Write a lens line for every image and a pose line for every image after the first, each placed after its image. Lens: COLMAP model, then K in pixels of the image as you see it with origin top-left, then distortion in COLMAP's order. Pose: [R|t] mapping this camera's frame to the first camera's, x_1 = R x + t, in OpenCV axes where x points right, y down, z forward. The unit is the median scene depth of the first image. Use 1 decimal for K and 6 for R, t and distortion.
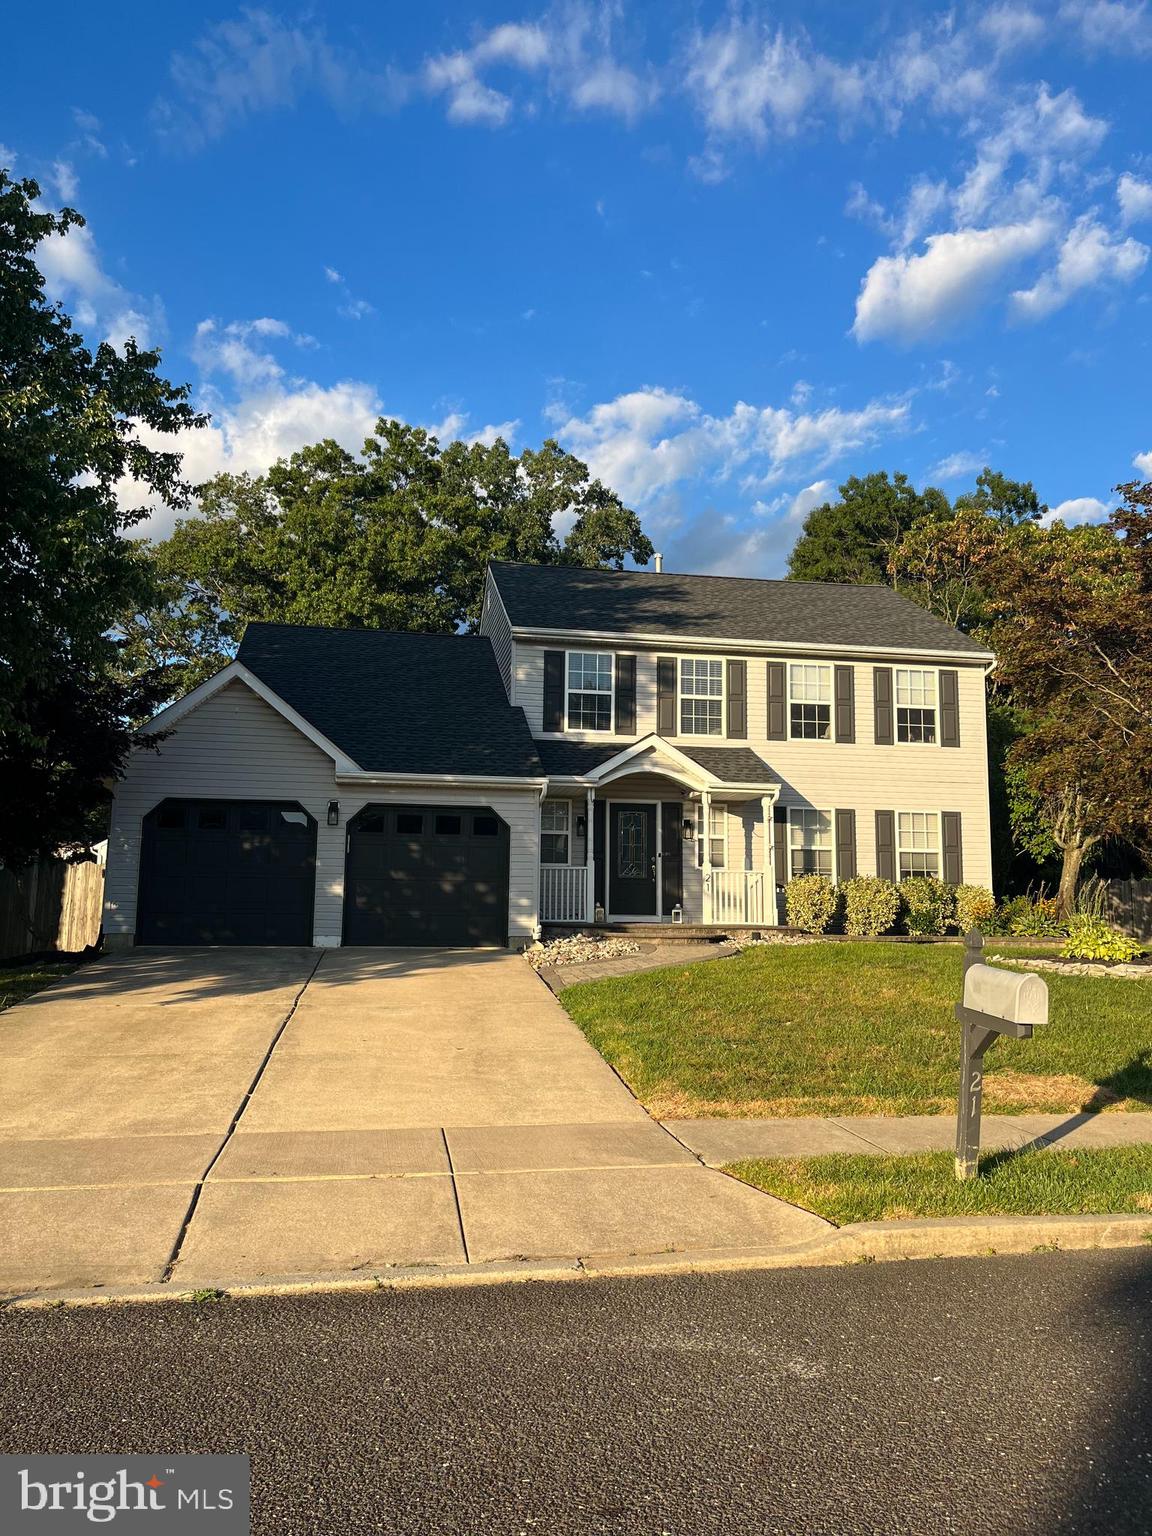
lens RADIAL K [[1170.7, 0, 584.1], [0, 1170.7, 770.6], [0, 0, 1]] dist [0.040673, -0.006945]
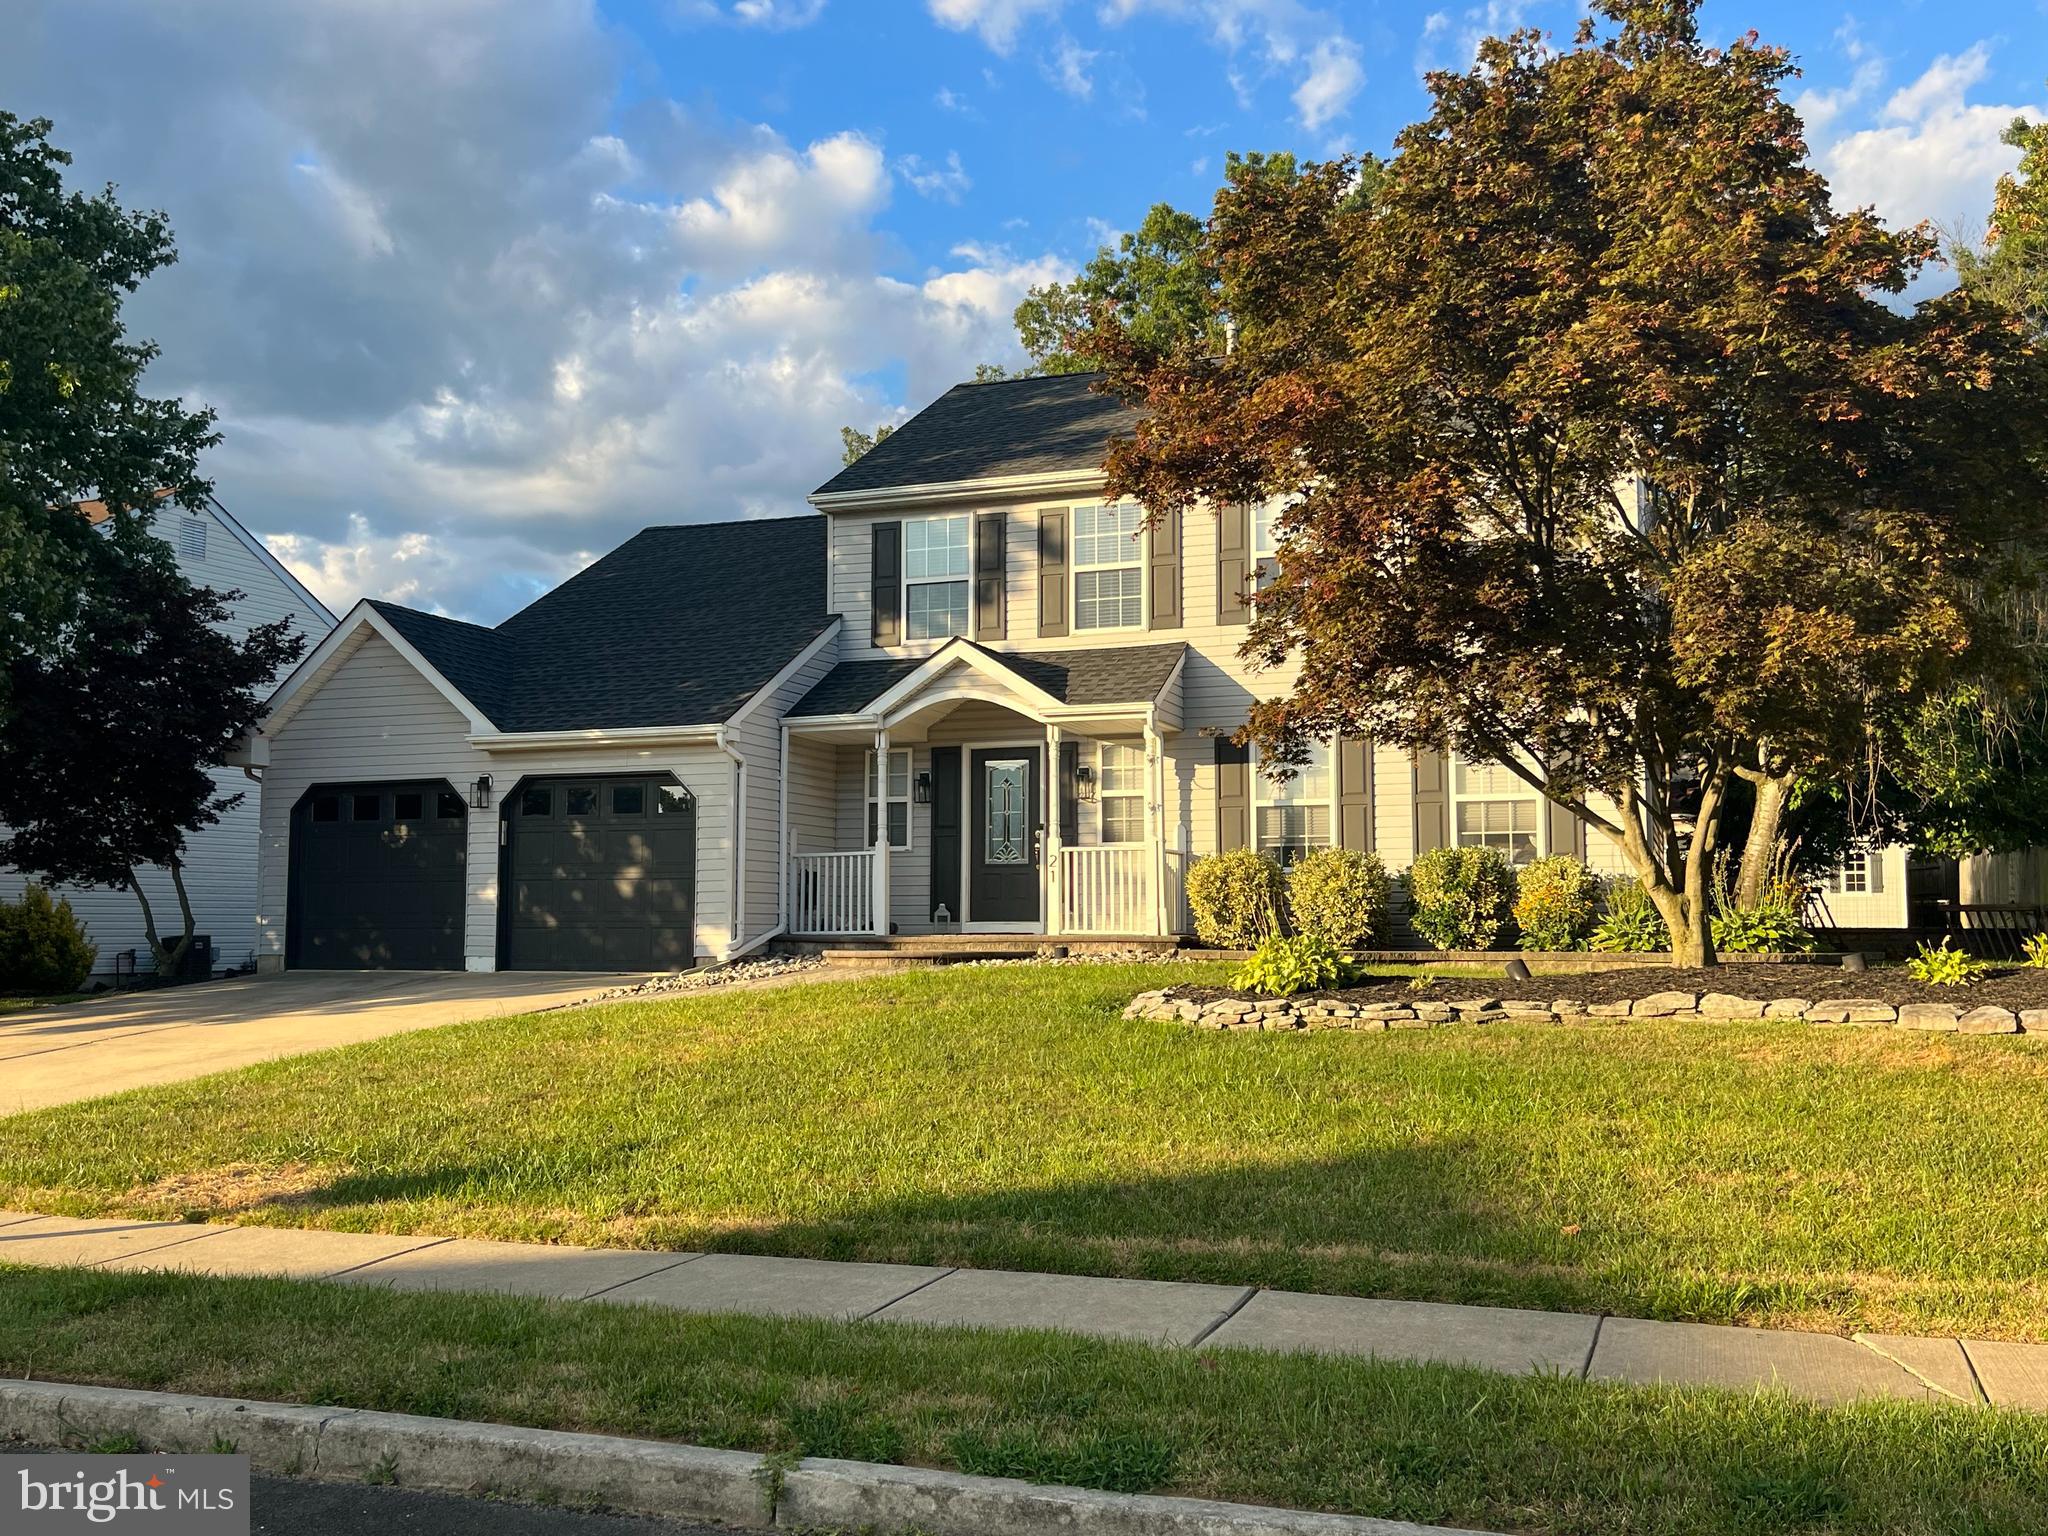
lens RADIAL K [[1826.0, 0, 1027.1], [0, 1826.0, 776.2], [0, 0, 1]] dist [0.039278, -0.017023]
pose [[0.854525, -0.055395, -0.516448, 0.565725], [0.077412, 0.996774, 0.021172, 0.024001], [0.513609, -0.058071, 0.856057, 0.158540]]
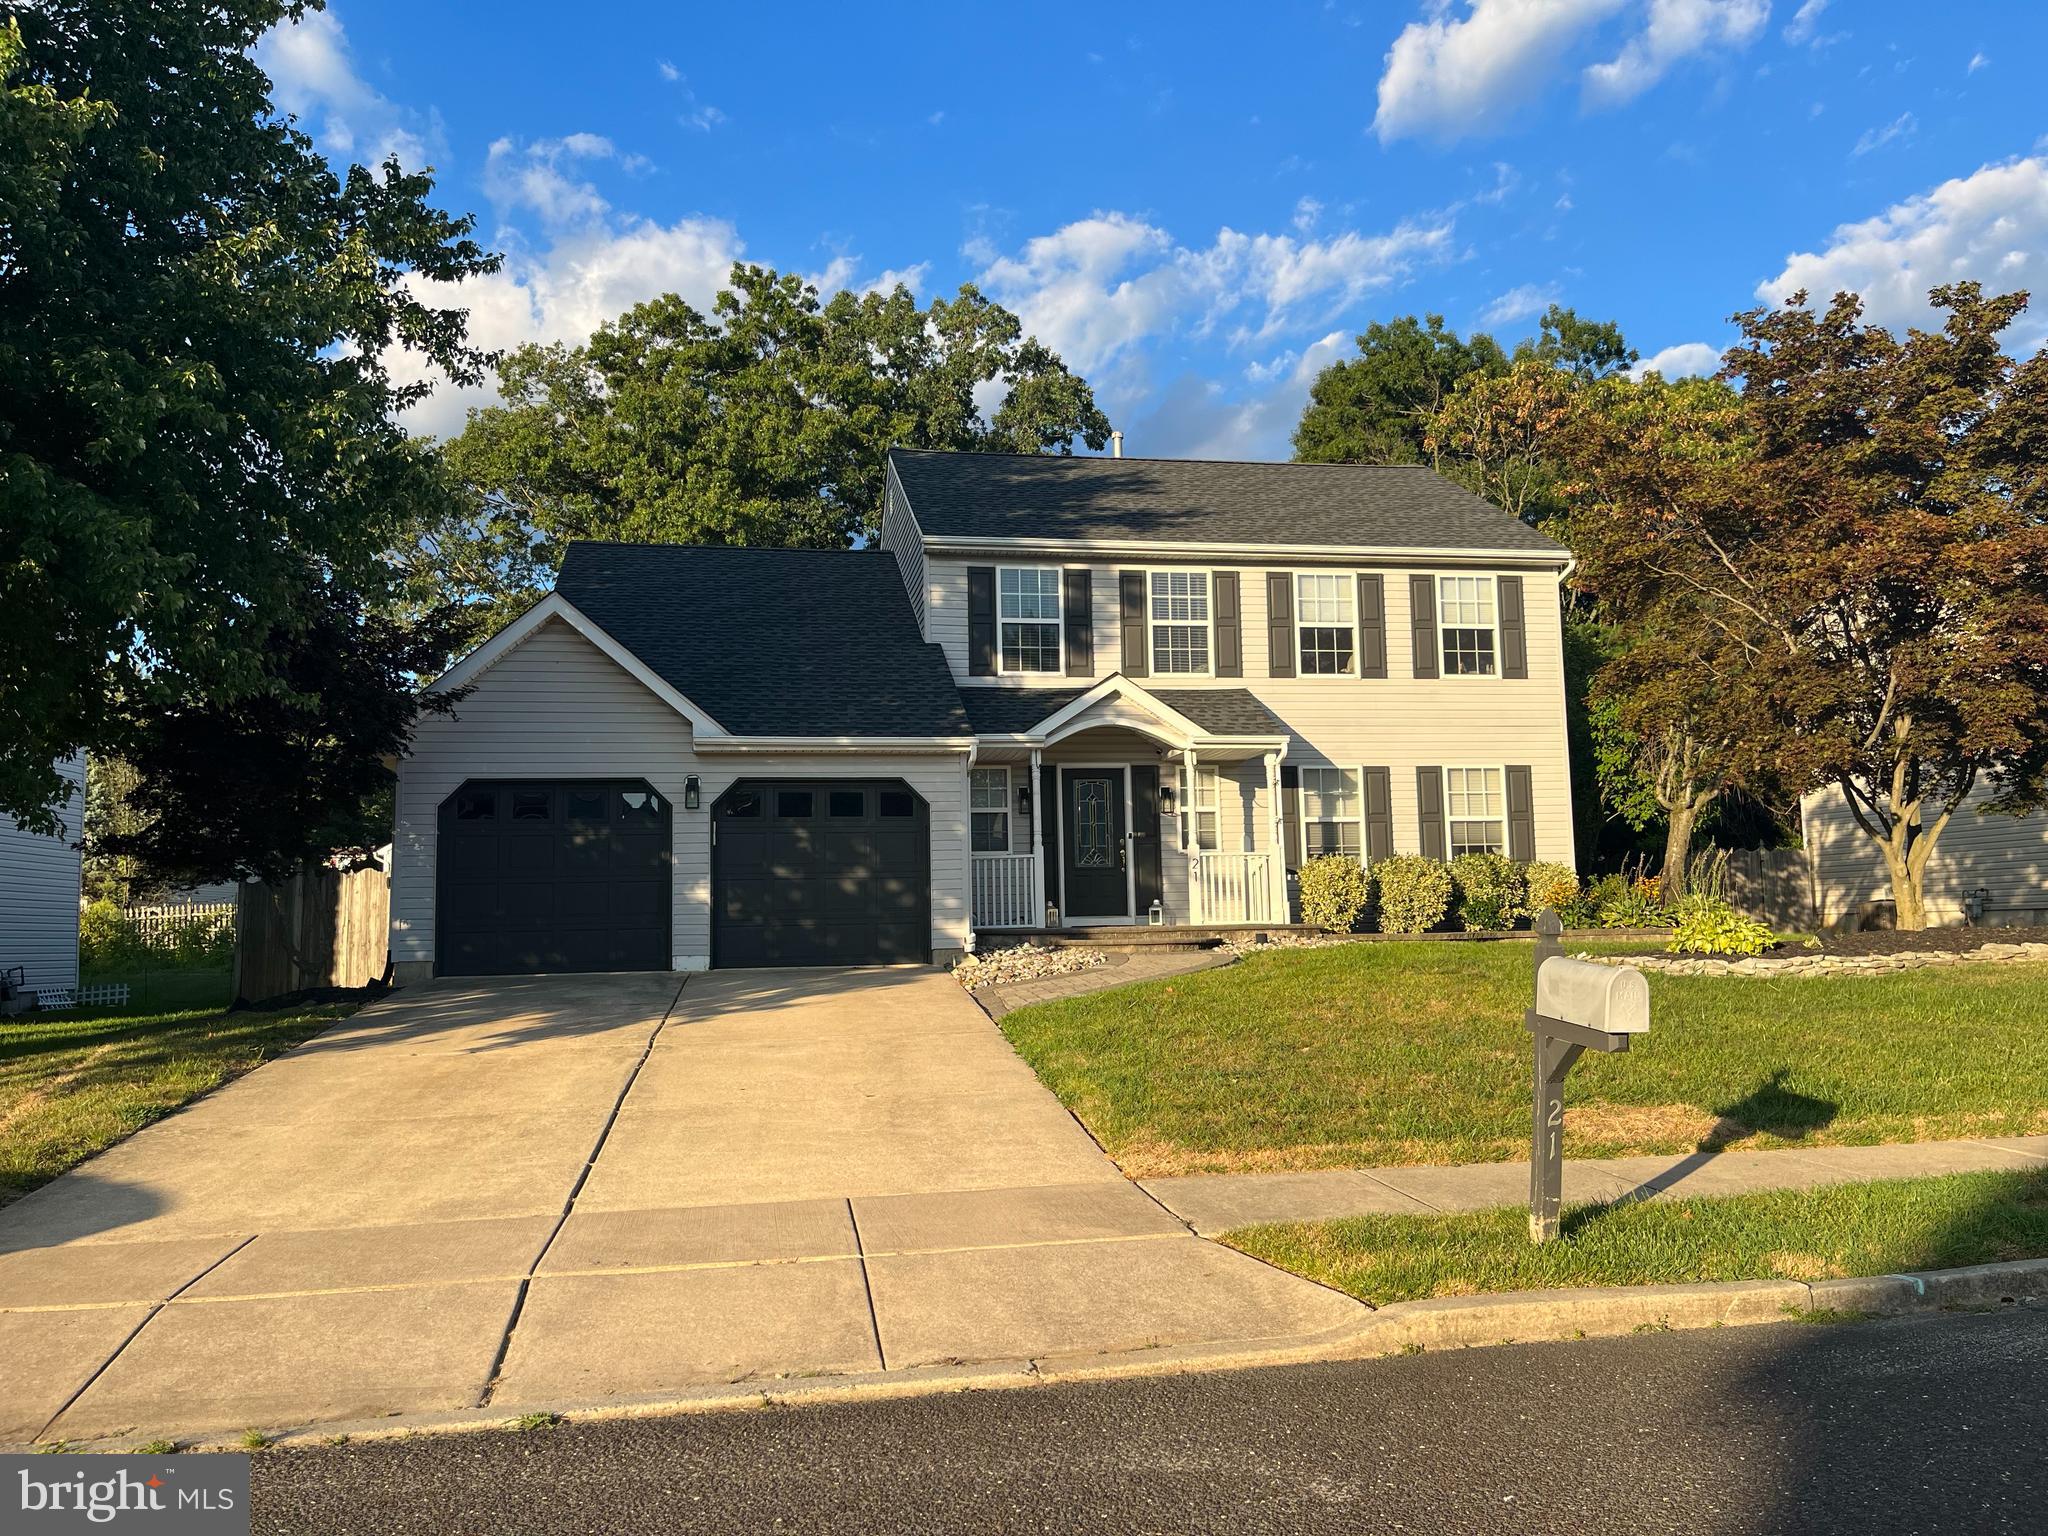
lens RADIAL K [[1560.9, 0, 1028.9], [0, 1560.9, 778.9], [0, 0, 1]] dist [0.040673, -0.006945]
pose [[0.999489, -0.031955, -0.000958, 0.001751], [0.031970, 0.999023, 0.030498, 0.003292], [-0.000018, -0.030513, 0.999534, 0.002273]]
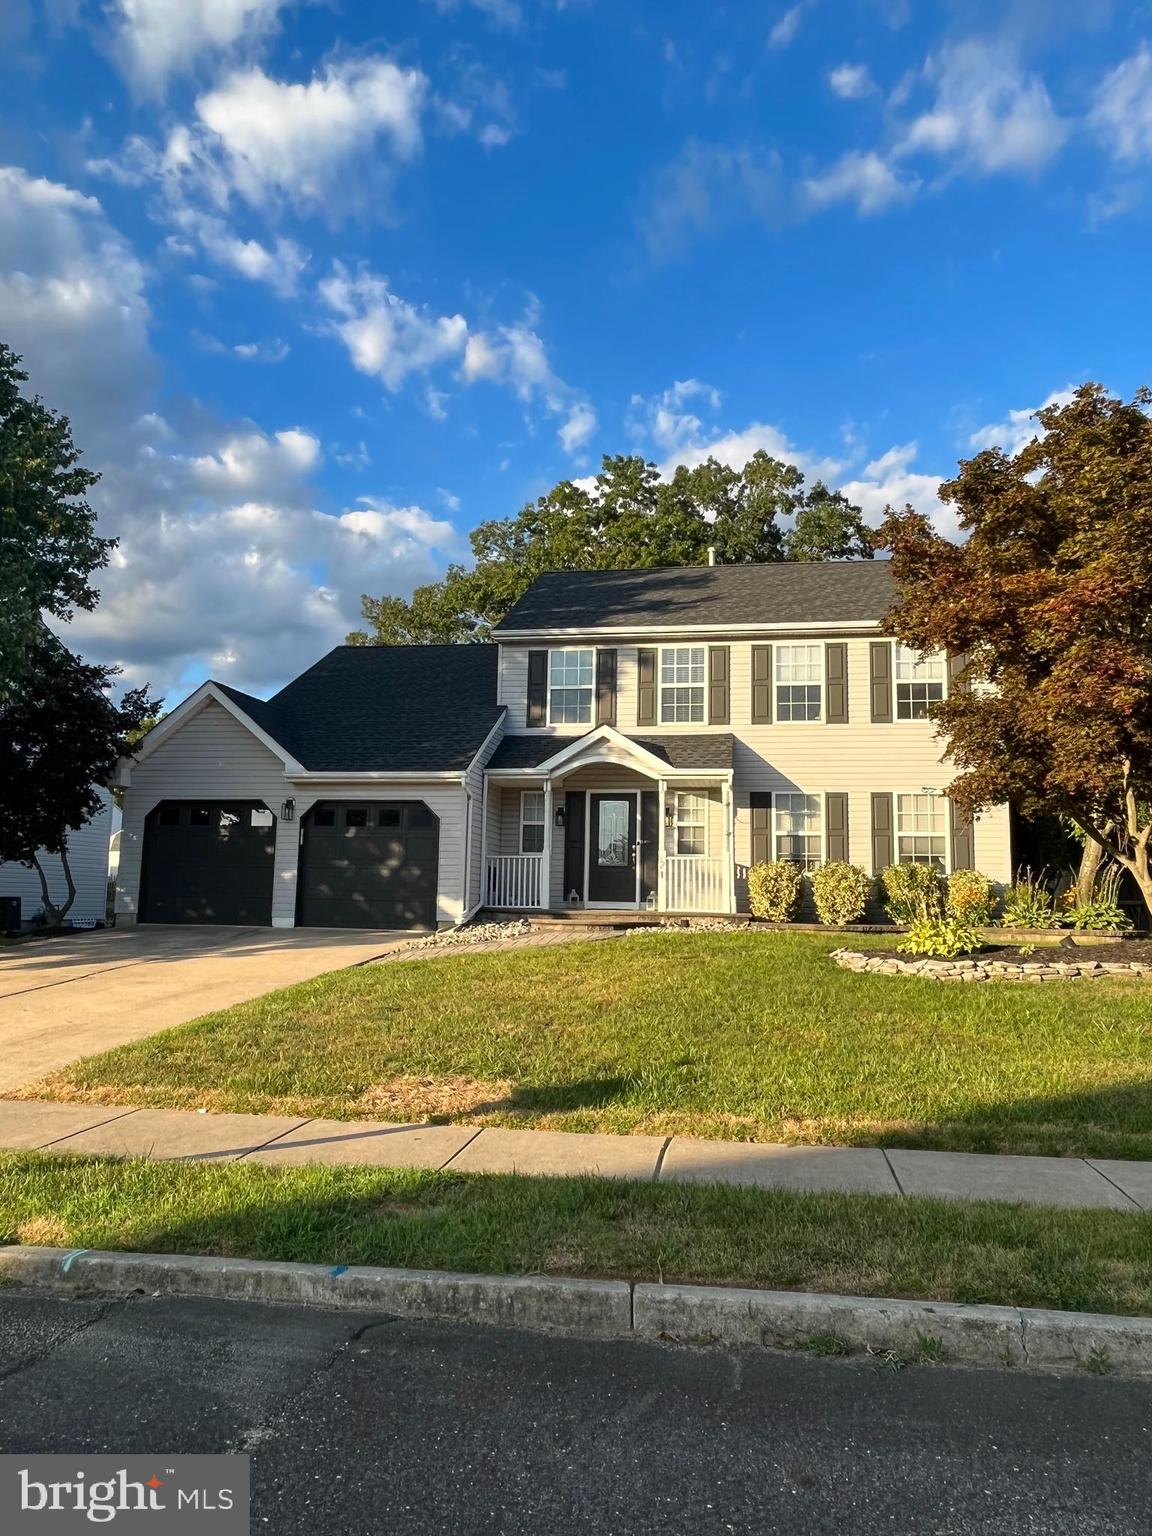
lens RADIAL K [[1054.7, 0, 576.0], [0, 1054.7, 768.0], [0, 0, 1]] dist [-0.008851, -0.001731]
pose [[0.934836, -0.037541, -0.353090, 0.340476], [0.036916, 0.999282, -0.008508, 0.012885], [0.353155, -0.005081, 0.935551, 0.122783]]
